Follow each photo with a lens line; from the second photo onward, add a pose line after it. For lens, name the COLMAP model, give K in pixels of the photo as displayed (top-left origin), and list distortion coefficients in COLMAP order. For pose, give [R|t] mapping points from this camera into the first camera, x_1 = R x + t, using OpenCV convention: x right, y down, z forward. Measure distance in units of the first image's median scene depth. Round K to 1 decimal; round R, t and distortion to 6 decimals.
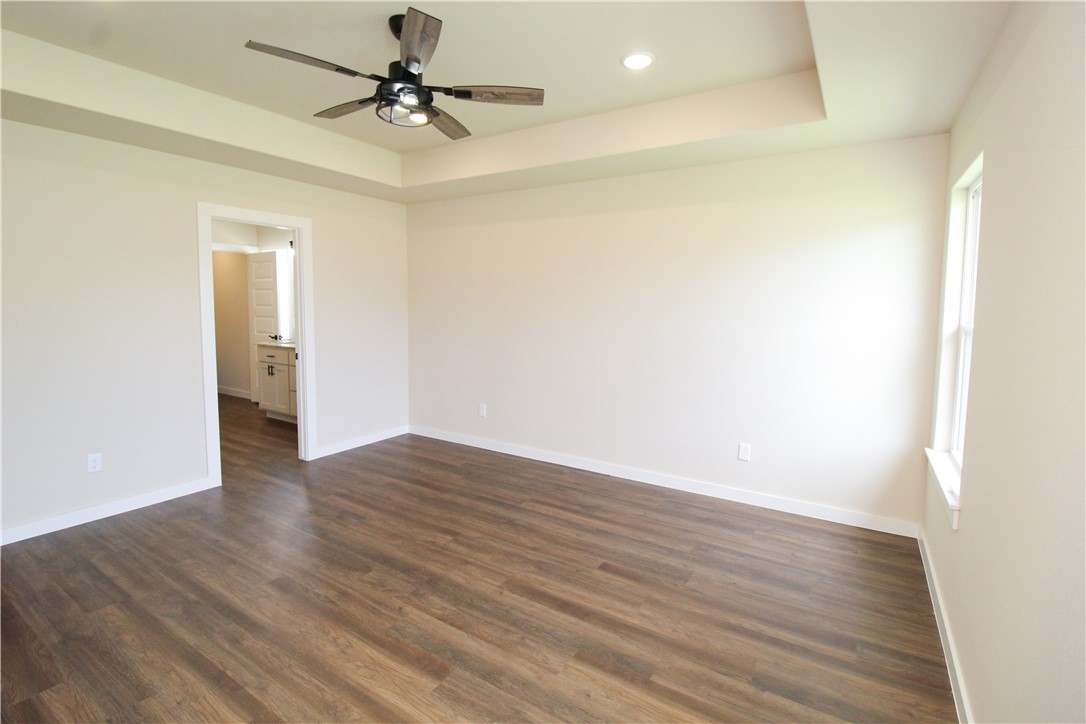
lens RADIAL K [[504.0, 0, 544.6], [0, 504.0, 337.6], [0, 0, 1]] dist [-0.001205, -0.000182]
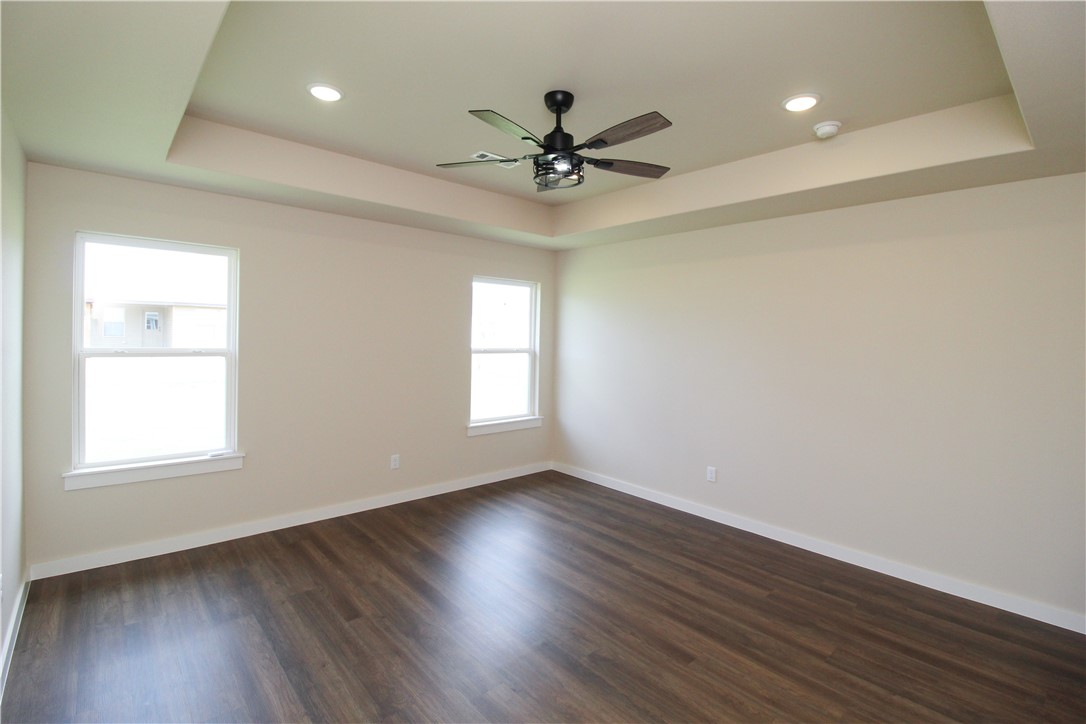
lens RADIAL K [[504.0, 0, 544.6], [0, 504.0, 337.6], [0, 0, 1]] dist [-0.001205, -0.000182]
pose [[-0.959866, -0.030456, 0.278799, -0.581644], [-0.007717, 0.996578, 0.082299, -0.193168], [-0.280351, 0.076844, -0.956817, 2.131501]]
